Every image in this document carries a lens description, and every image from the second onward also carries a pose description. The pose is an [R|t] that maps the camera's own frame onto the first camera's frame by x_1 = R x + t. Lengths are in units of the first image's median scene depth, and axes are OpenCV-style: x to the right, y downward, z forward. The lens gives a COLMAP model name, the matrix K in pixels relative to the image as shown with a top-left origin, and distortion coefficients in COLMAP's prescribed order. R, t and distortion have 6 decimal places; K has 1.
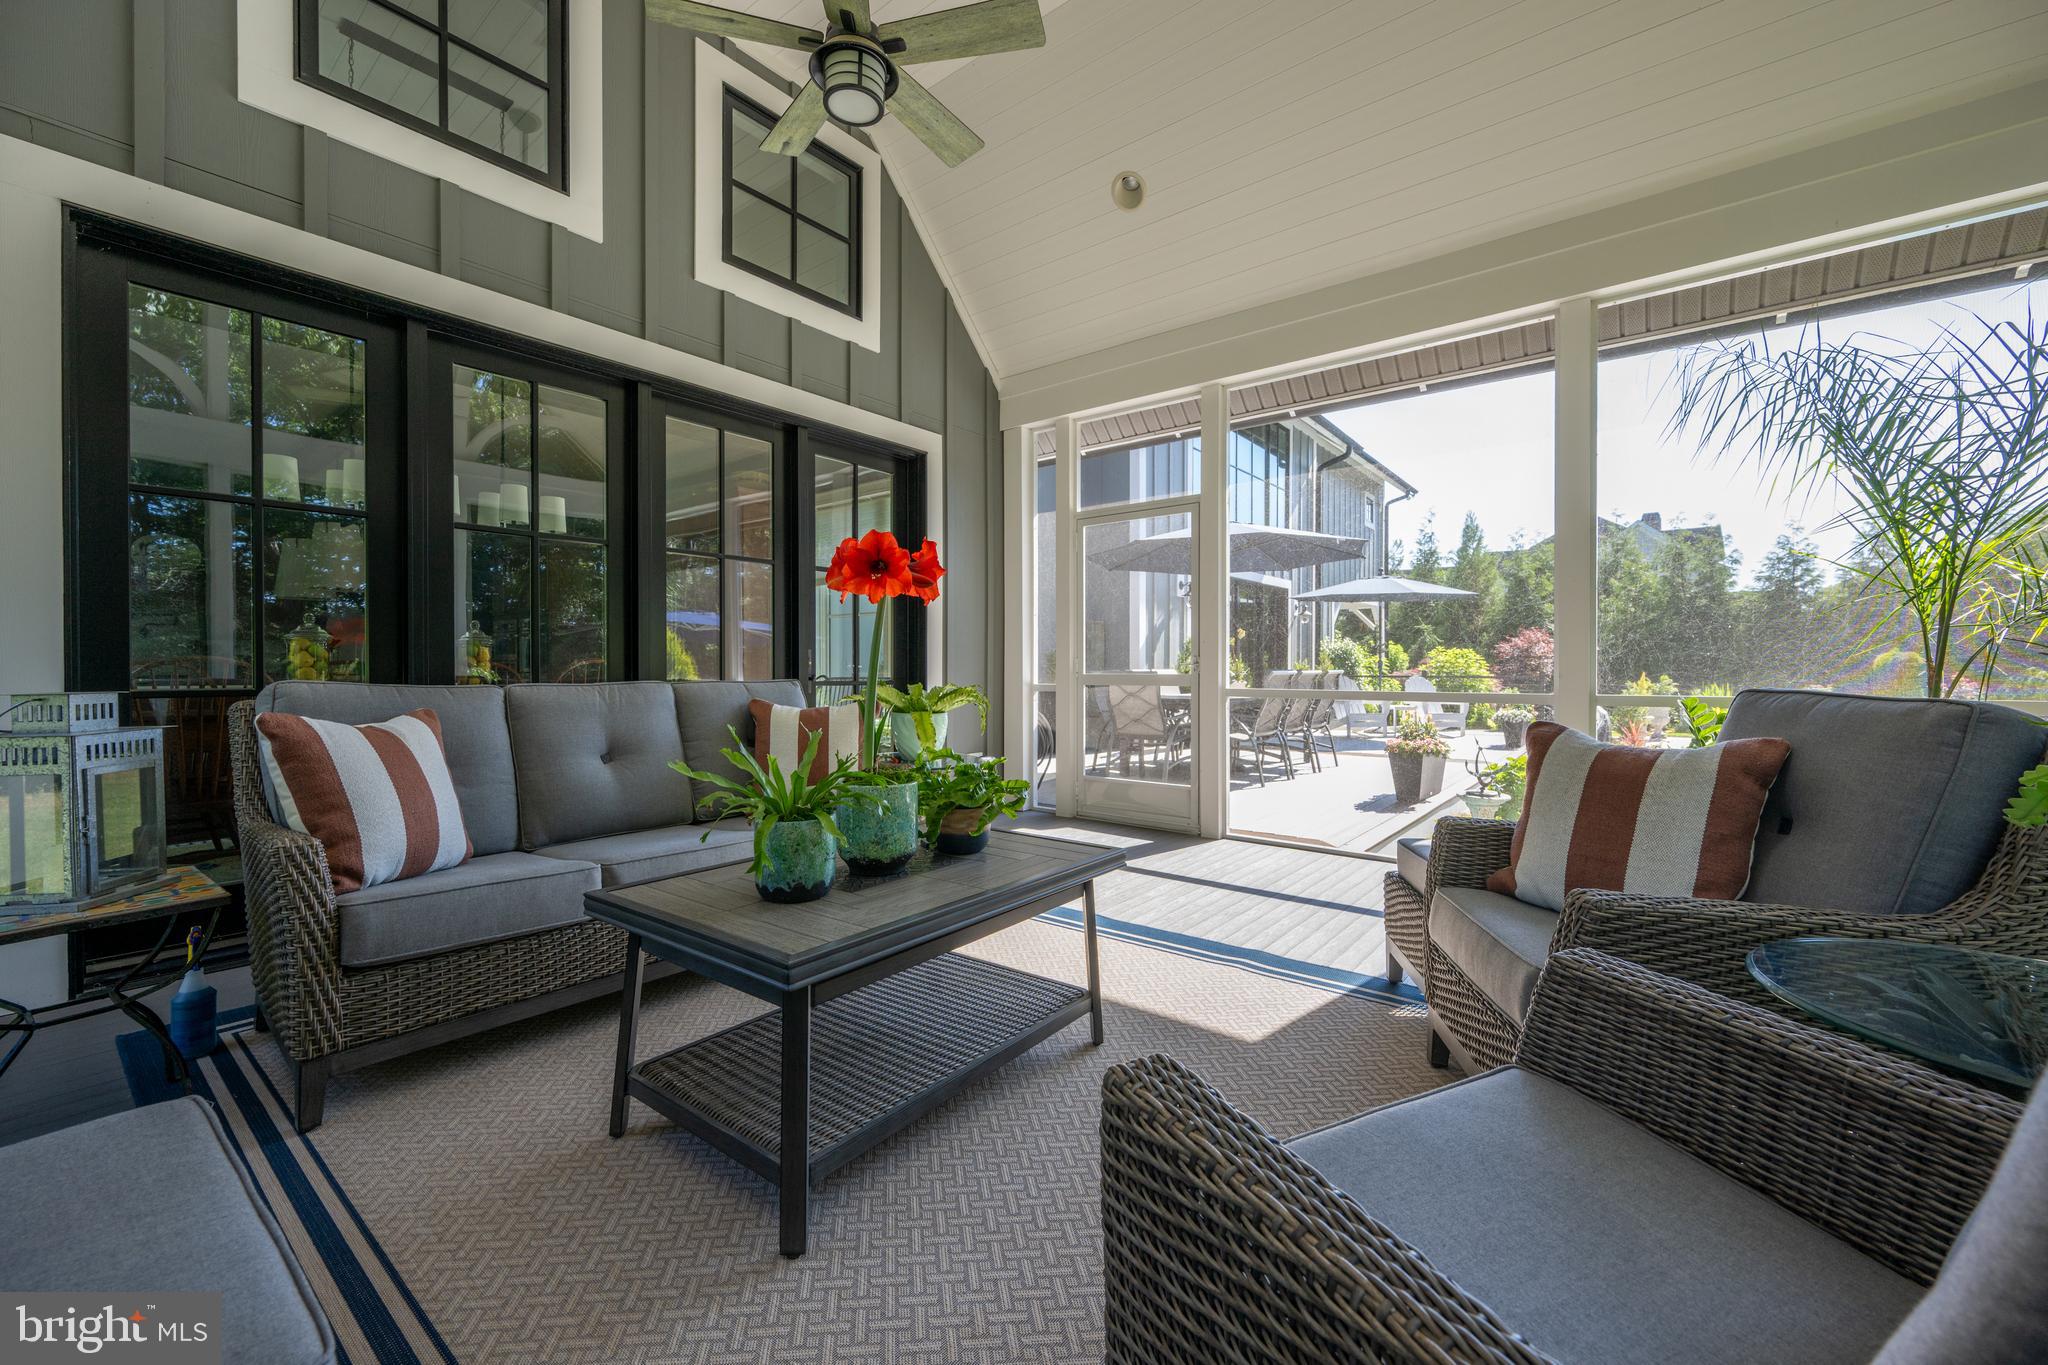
lens RADIAL K [[814.7, 0, 1024.0], [0, 814.7, 682.5], [0, 0, 1]] dist [-0.000028, 0.000218]
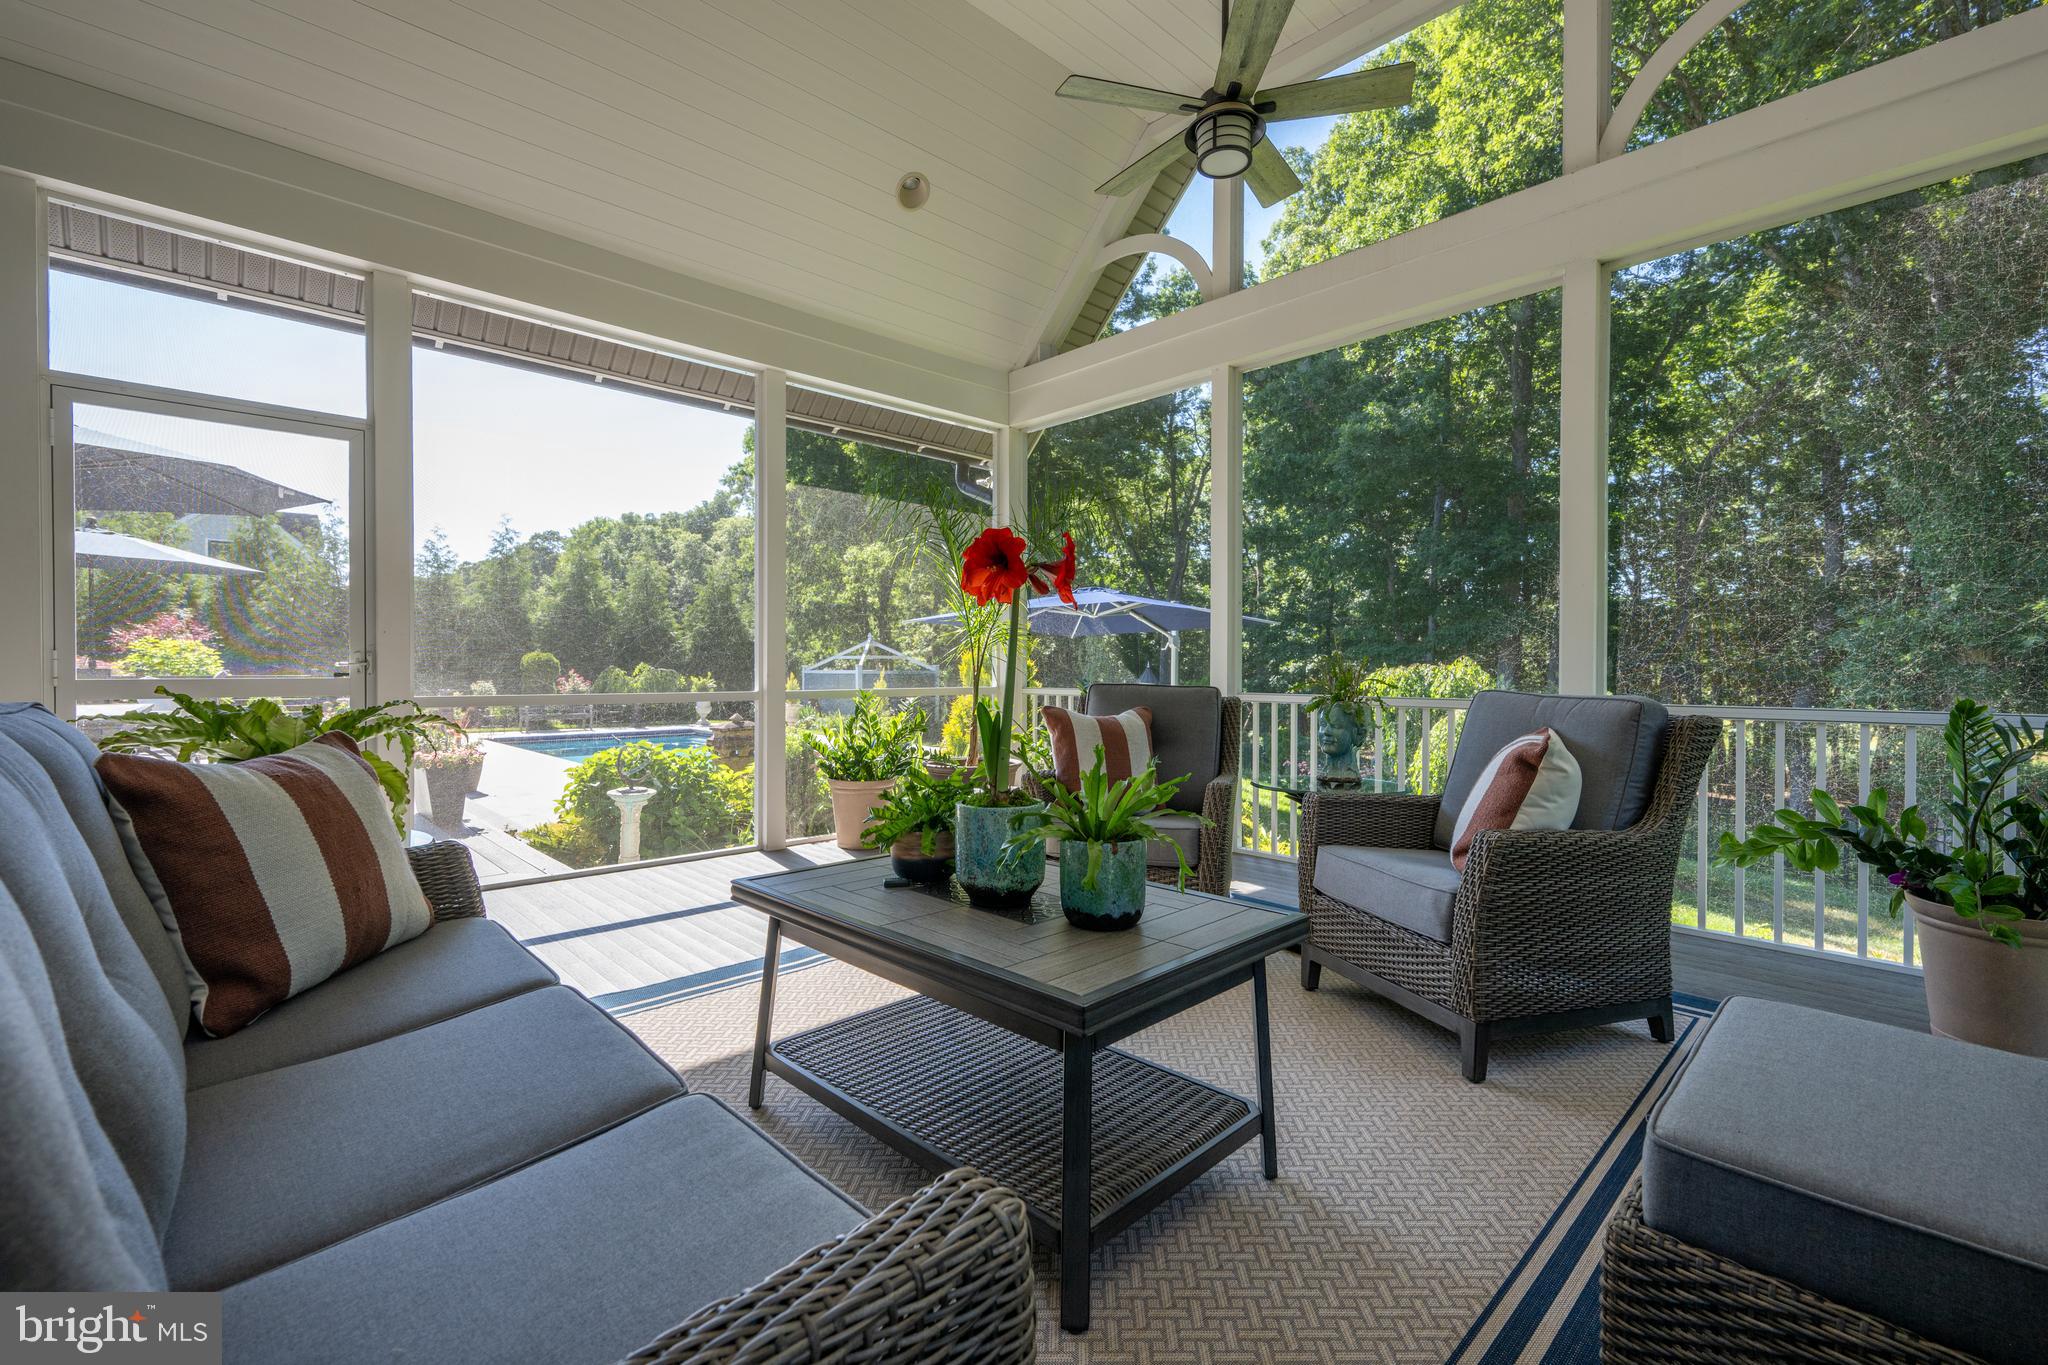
lens RADIAL K [[849.4, 0, 1024.0], [0, 849.4, 682.5], [0, 0, 1]] dist [-0.000426, -0.000035]
pose [[0.131689, -0.022067, 0.991045, -0.454753], [0.020474, 0.999599, 0.019536, -0.009032], [-0.991080, 0.017718, 0.132088, 0.370166]]
